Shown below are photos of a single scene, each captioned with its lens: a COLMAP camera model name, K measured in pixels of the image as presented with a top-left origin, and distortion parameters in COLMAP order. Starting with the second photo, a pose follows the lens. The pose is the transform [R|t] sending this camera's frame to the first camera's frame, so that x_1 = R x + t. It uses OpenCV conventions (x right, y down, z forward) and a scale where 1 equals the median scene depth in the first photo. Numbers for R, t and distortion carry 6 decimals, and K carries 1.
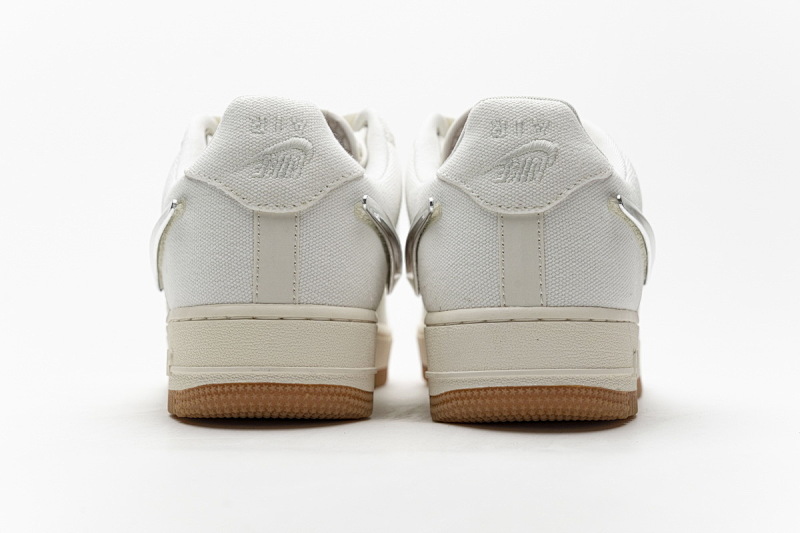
lens RADIAL K [[1610.3, 0, 402.0], [0, 1610.3, 267.0], [0, 0, 1]] dist [0.015635, 0.000000]
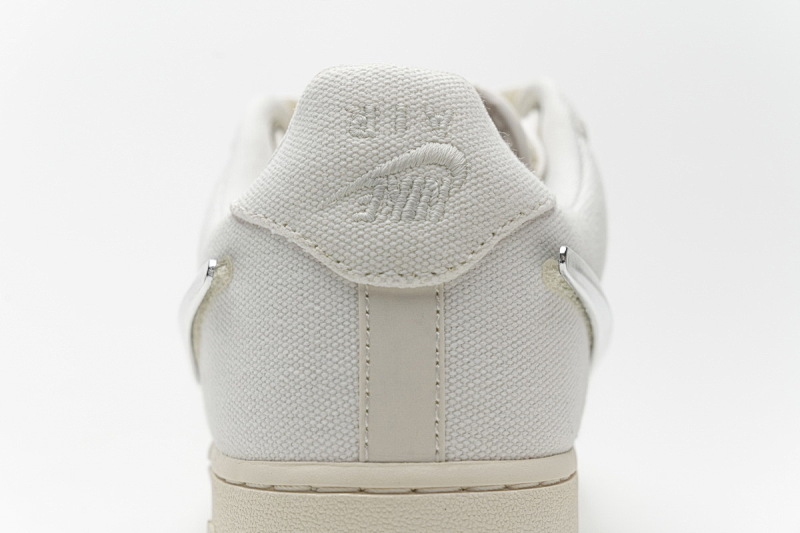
lens RADIAL K [[1610.3, 0, 398.1], [0, 1610.3, 266.7], [0, 0, 1]] dist [0.015635, 0.000000]
pose [[0.998049, -0.015168, -0.060568, -0.045964], [0.016992, 0.999414, 0.029725, -0.055671], [0.060082, -0.030696, 0.997721, 0.465761]]
